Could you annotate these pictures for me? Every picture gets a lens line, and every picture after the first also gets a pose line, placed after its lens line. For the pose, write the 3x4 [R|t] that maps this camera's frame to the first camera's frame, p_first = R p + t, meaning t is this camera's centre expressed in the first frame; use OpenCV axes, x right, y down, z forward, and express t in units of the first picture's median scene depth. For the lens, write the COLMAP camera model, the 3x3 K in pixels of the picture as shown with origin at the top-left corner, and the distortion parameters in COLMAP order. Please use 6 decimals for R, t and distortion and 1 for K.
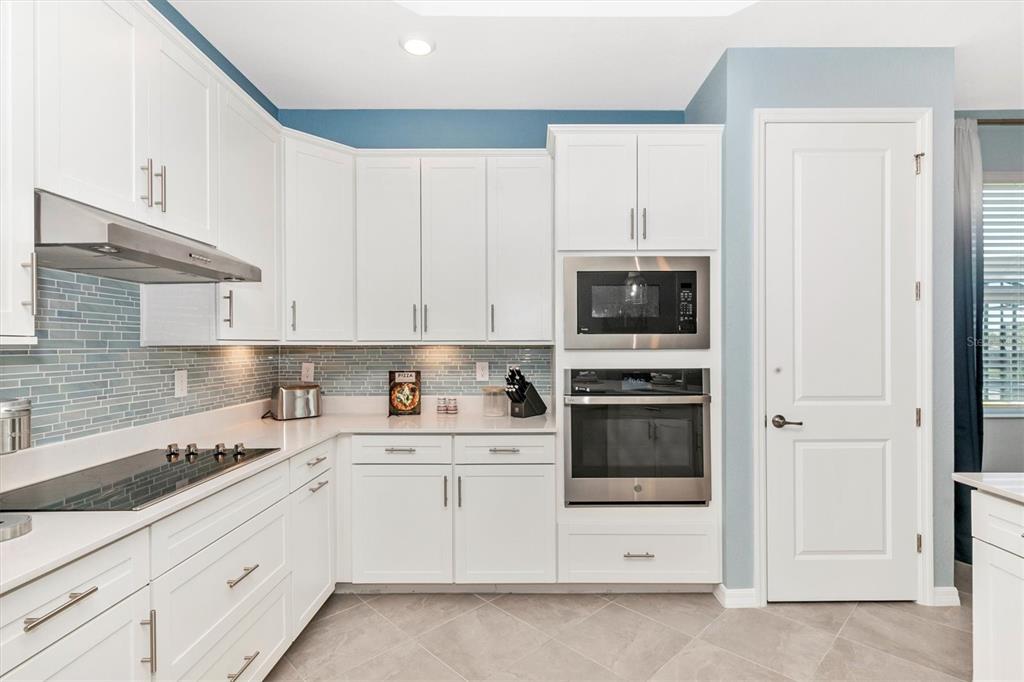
lens RADIAL K [[503.2, 0, 512.0], [0, 503.2, 341.0], [0, 0, 1]] dist [0.003698, 0.000506]
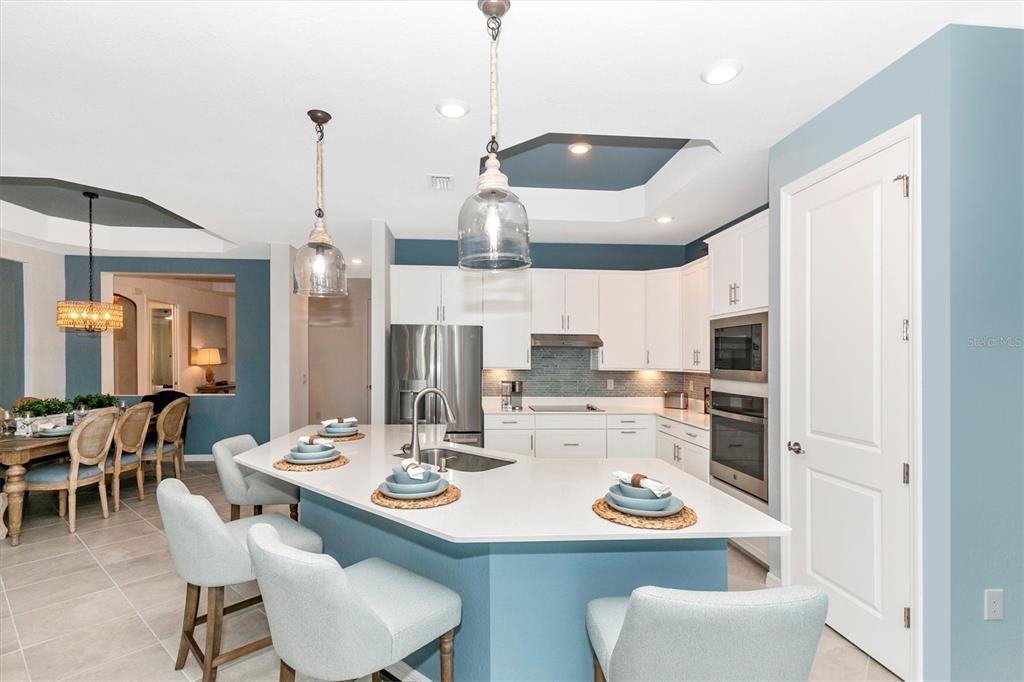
lens RADIAL K [[465.3, 0, 513.2], [0, 465.3, 353.6], [0, 0, 1]] dist [0.001430, -0.000197]
pose [[0.096243, -0.007628, -0.995329, 1.522348], [0.000117, 0.999971, -0.007652, -0.050854], [0.995358, 0.000620, 0.096241, 0.238130]]
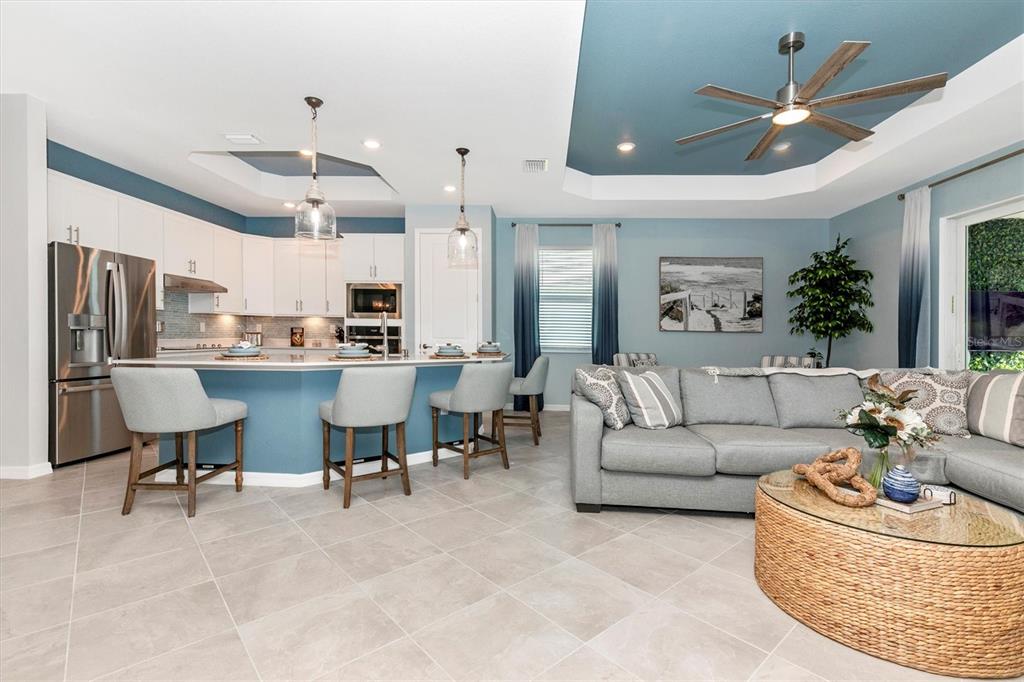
lens RADIAL K [[461.9, 0, 517.0], [0, 461.9, 333.6], [0, 0, 1]] dist [0.000897, 0.000112]
pose [[0.999228, 0.016227, -0.035783, 1.098412], [-0.015938, 0.999838, 0.008323, 0.063254], [0.035913, -0.007747, 0.999325, -1.401728]]
